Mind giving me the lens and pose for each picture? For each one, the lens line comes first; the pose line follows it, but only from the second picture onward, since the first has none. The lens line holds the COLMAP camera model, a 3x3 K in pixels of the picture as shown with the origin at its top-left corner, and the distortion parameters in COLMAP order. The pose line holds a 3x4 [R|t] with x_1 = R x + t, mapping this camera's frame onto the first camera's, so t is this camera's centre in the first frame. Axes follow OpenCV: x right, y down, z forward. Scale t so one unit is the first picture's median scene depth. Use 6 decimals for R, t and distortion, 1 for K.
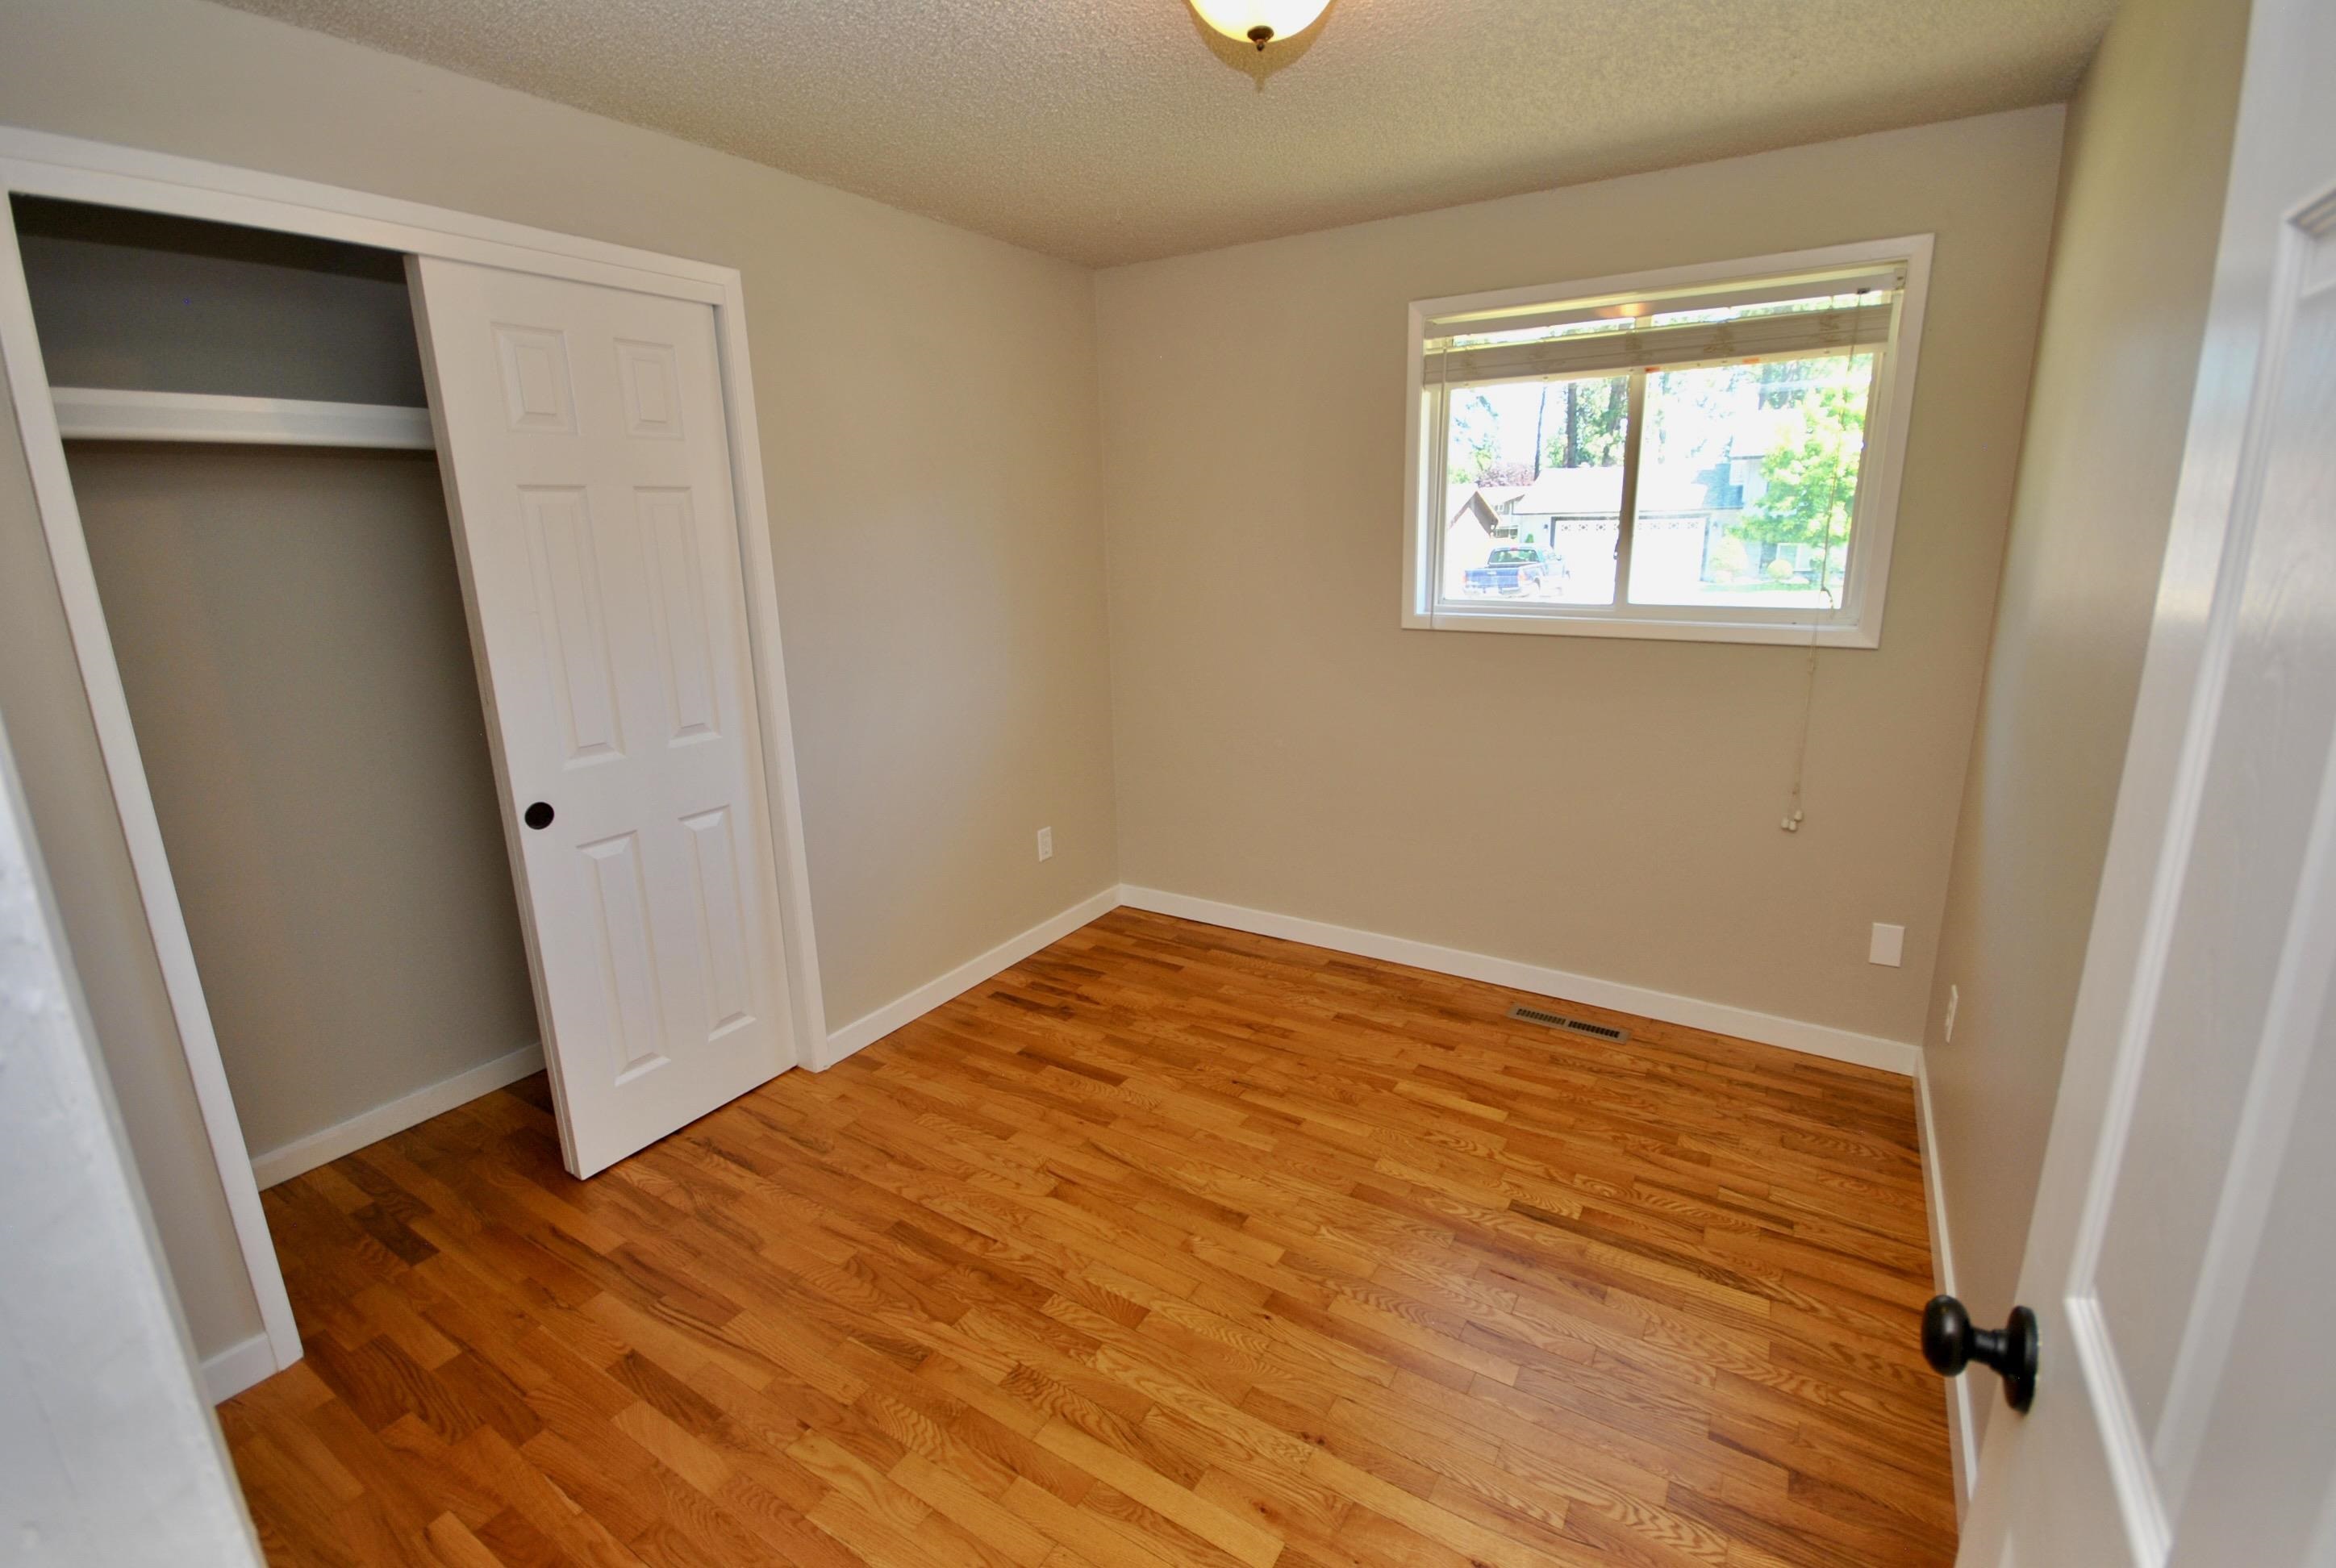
lens RADIAL K [[1022.7, 0, 1188.8], [0, 1022.7, 766.8], [0, 0, 1]] dist [0.004645, -0.010016]
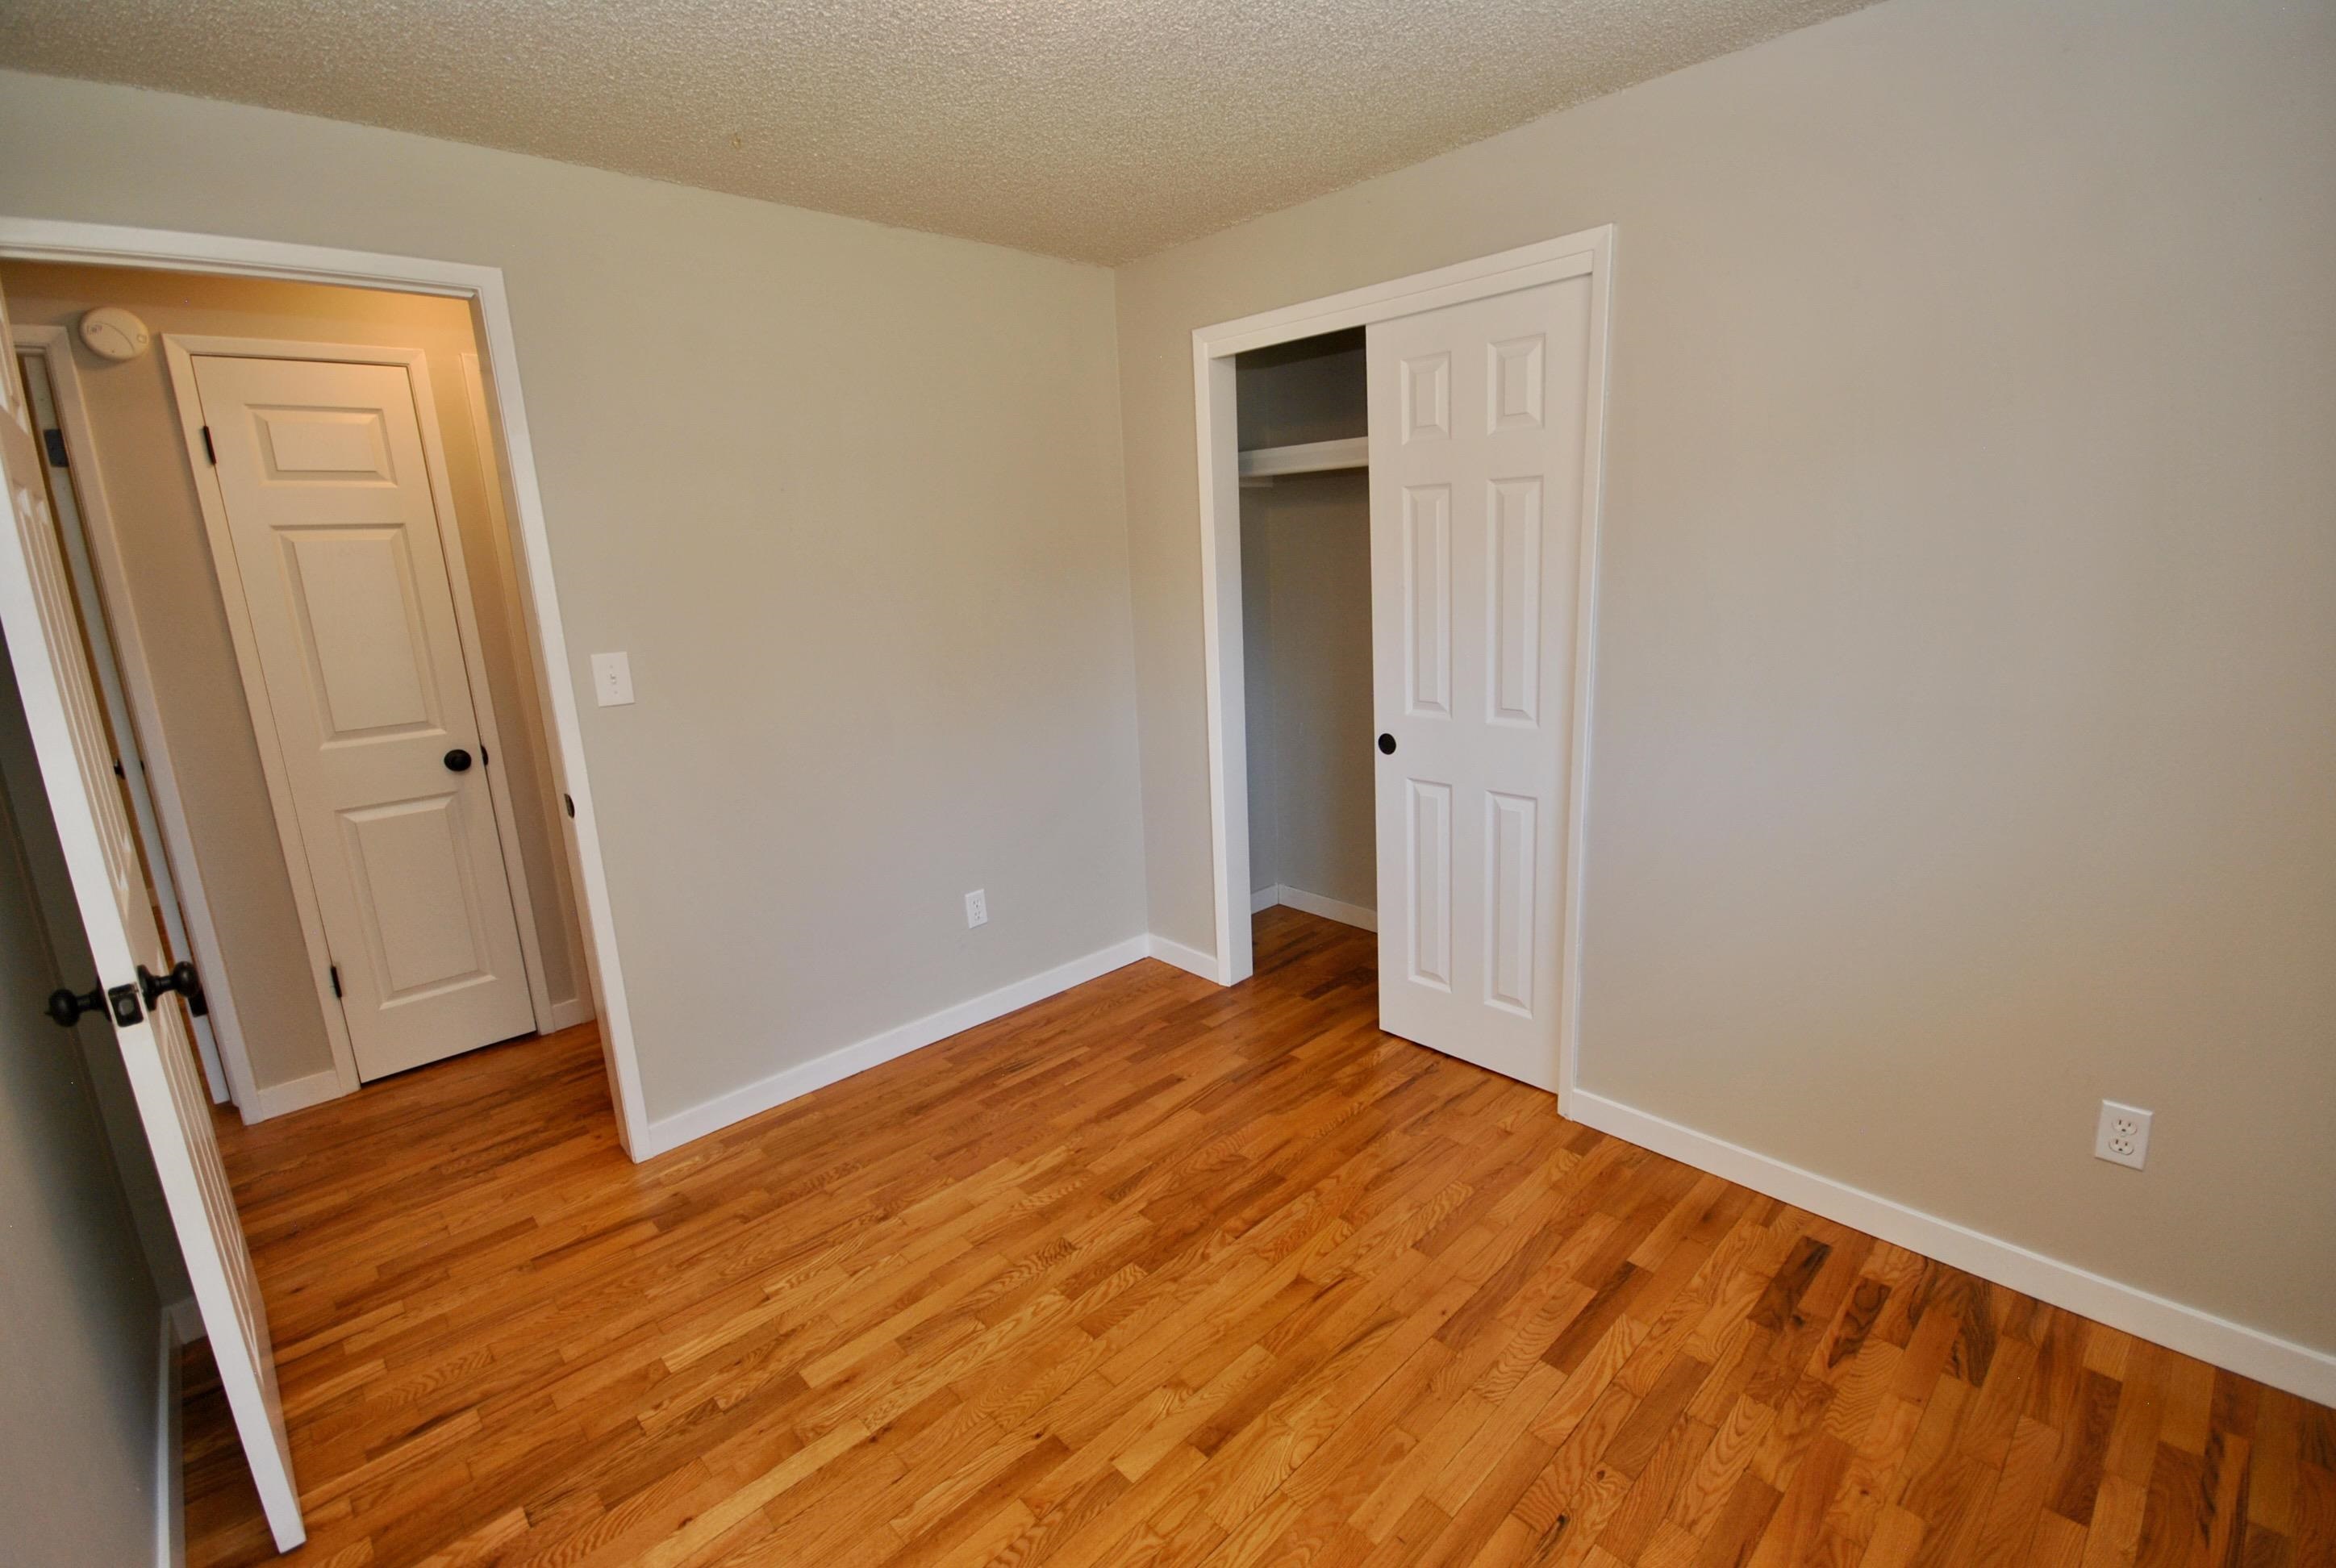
lens RADIAL K [[1029.3, 0, 1187.0], [0, 1029.3, 765.4], [0, 0, 1]] dist [-0.002346, -0.000113]
pose [[-0.251740, 0.236429, -0.938471, 0.659448], [-0.178556, 0.941707, 0.285140, -0.254270], [0.951181, 0.239350, -0.194850, 1.025752]]
